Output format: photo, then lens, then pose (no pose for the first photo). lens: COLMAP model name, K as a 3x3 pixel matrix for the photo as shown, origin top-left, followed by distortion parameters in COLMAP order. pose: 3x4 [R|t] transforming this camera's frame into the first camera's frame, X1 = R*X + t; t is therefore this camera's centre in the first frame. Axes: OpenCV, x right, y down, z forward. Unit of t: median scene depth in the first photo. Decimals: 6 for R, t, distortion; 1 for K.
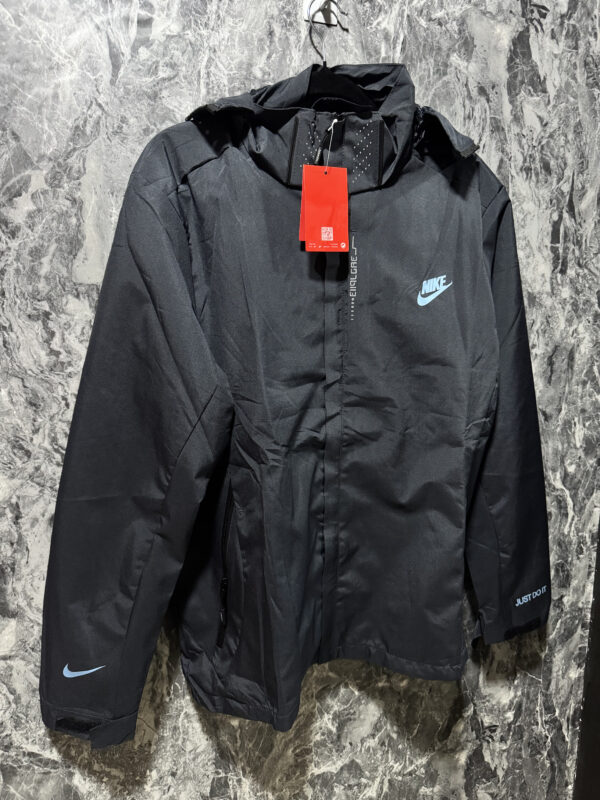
lens RADIAL K [[555.7, 0, 297.7], [0, 555.7, 403.8], [0, 0, 1]] dist [-0.026082, 0.001741]
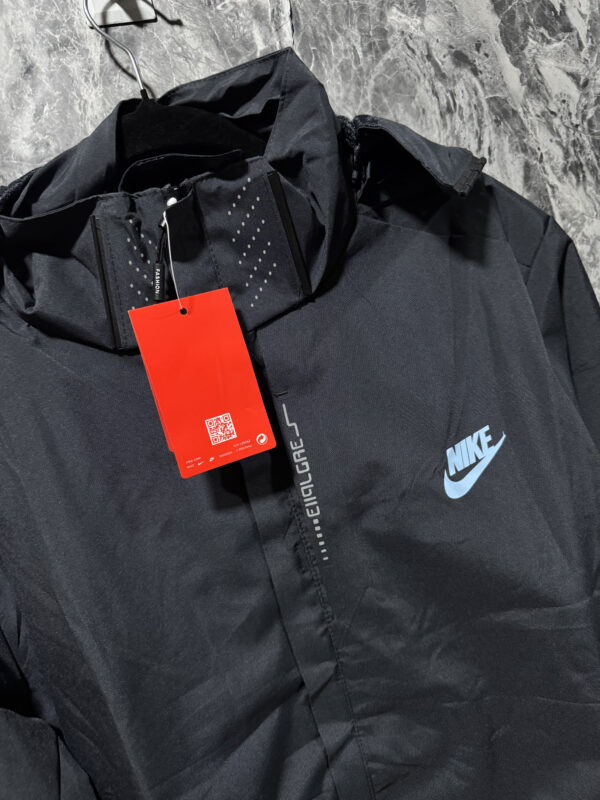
lens RADIAL K [[568.6, 0, 300.8], [0, 568.6, 403.7], [0, 0, 1]] dist [-0.027515, 0.001631]
pose [[0.965966, -0.249547, -0.068084, 0.134880], [0.245220, 0.967219, -0.065982, -0.239807], [0.082318, 0.047041, 0.995495, 0.448229]]
